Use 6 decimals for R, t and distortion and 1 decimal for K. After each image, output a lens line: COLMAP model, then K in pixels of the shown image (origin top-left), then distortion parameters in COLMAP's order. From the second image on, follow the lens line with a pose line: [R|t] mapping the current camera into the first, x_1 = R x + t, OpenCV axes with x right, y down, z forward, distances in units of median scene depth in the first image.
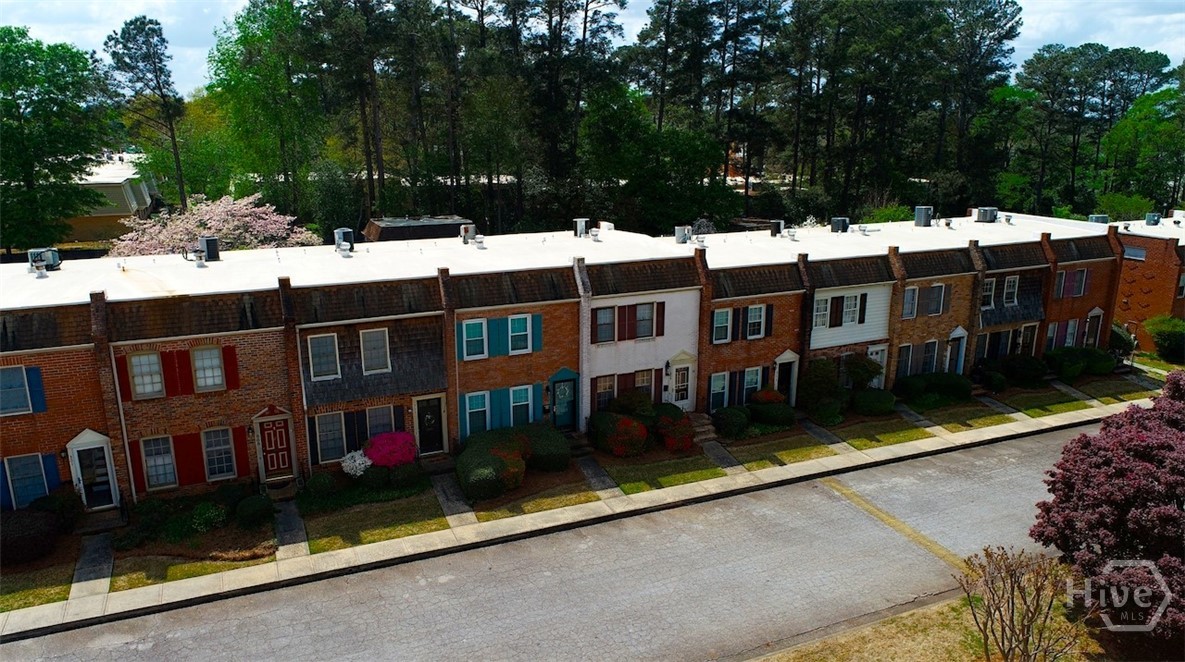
lens RADIAL K [[812.8, 0, 590.7], [0, 812.8, 330.7], [0, 0, 1]] dist [-0.021884, 0.009618]
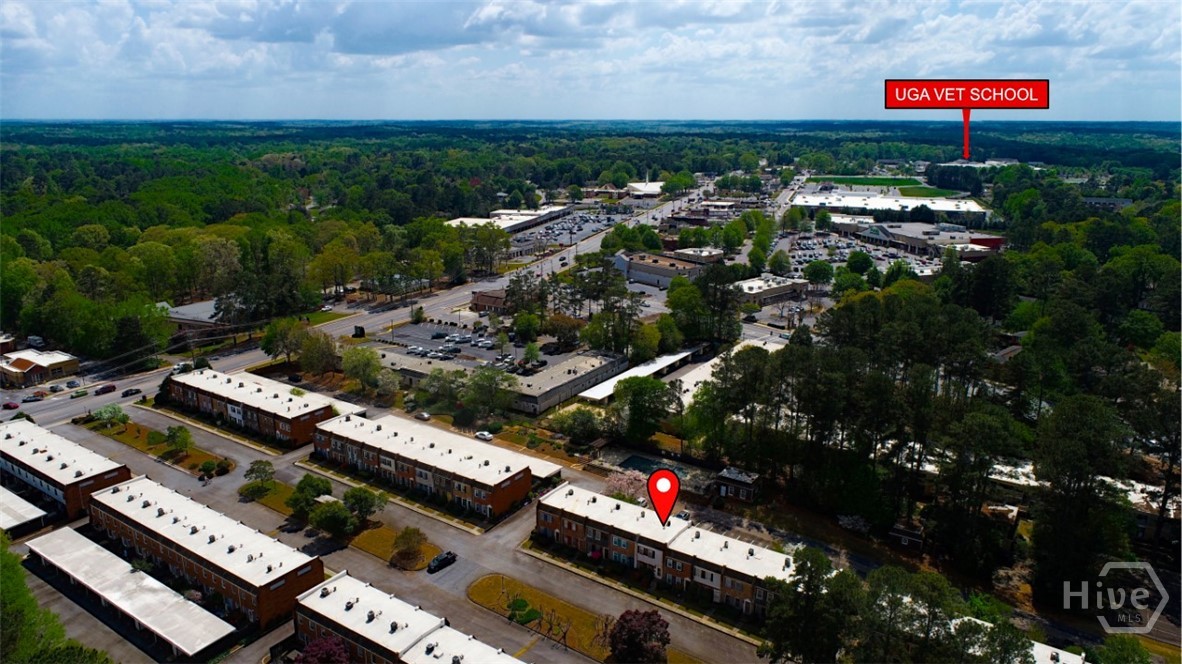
lens RADIAL K [[825.6, 0, 590.5], [0, 825.6, 332.0], [0, 0, 1]] dist [-0.000036, -0.000041]
pose [[0.511100, 0.220771, -0.830685, 3.115780], [-0.217841, 0.968167, 0.123277, -1.537117], [0.831458, 0.117950, 0.542923, -1.667392]]
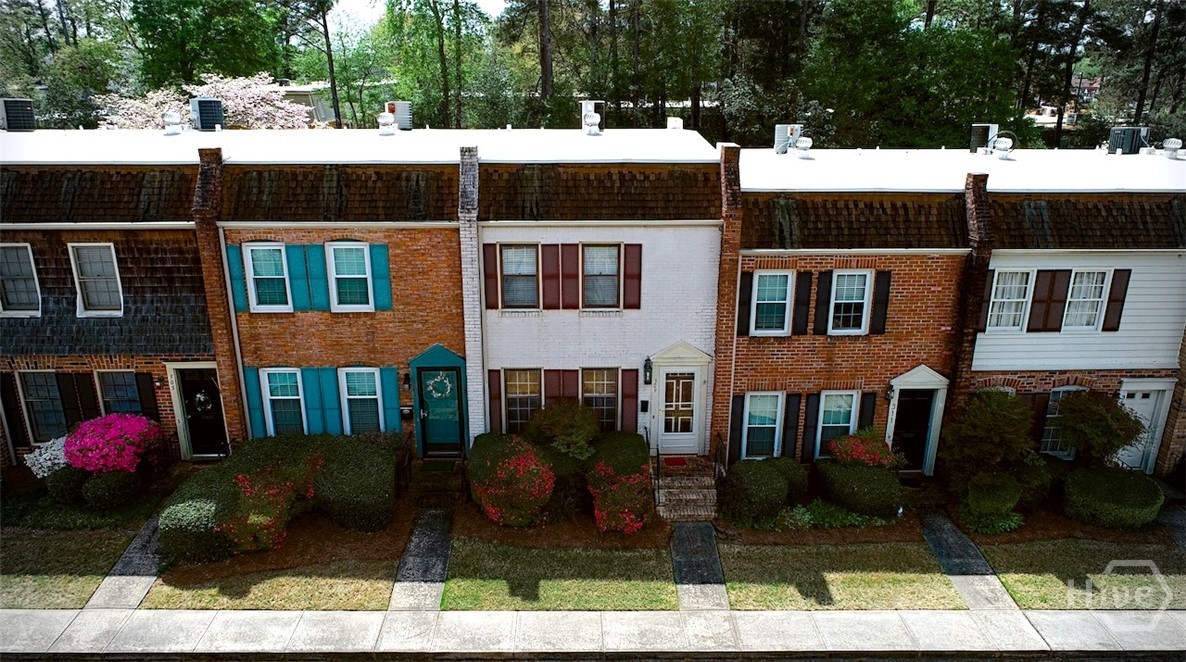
lens RADIAL K [[813.5, 0, 596.3], [0, 813.5, 330.7], [0, 0, 1]] dist [-0.021884, 0.009618]
pose [[0.918208, 0.126368, -0.375401, 0.260350], [-0.100178, 0.991020, 0.088568, -0.023560], [0.383222, -0.043717, 0.922621, 0.492557]]
